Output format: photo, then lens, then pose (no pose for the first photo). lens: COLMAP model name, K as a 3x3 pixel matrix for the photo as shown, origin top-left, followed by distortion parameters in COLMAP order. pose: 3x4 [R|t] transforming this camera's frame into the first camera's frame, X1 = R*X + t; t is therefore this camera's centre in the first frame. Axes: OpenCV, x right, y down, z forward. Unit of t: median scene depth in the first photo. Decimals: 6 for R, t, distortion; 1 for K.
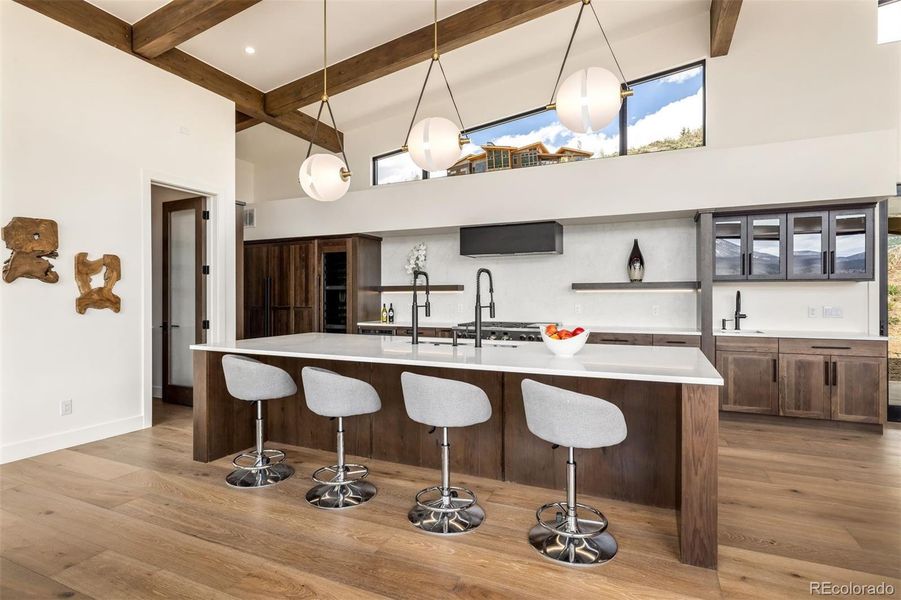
lens RADIAL K [[467.7, 0, 450.5], [0, 467.7, 300.0], [0, 0, 1]] dist [0.000927, 0.000246]
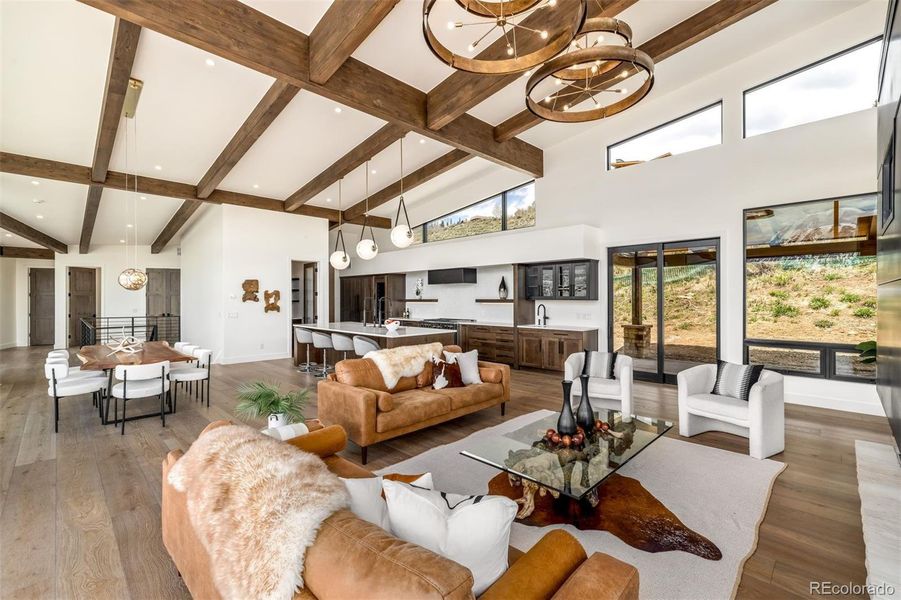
lens RADIAL K [[397.1, 0, 445.4], [0, 397.1, 303.7], [0, 0, 1]] dist [-0.001752, -0.000090]
pose [[0.932739, 0.004507, -0.360525, 0.763734], [-0.000928, 0.999949, 0.010099, -0.035655], [0.360552, -0.009085, 0.932695, -0.585342]]
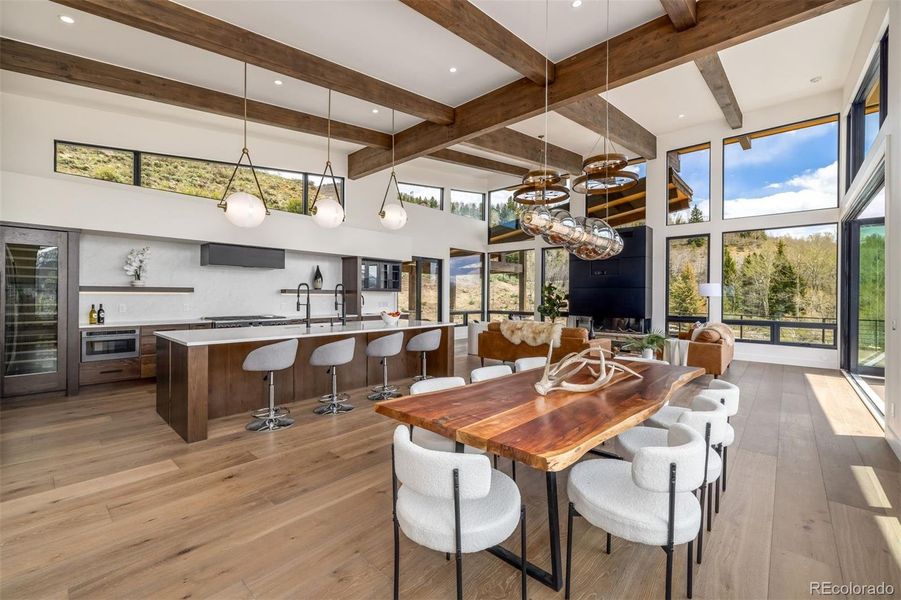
lens RADIAL K [[381.7, 0, 450.5], [0, 381.7, 300.0], [0, 0, 1]] dist [0.001324, 0.000254]
pose [[0.301008, -0.003830, 0.953614, -0.844294], [0.006999, 0.999974, 0.001807, 0.003323], [-0.953596, 0.006130, 0.301027, 0.085513]]
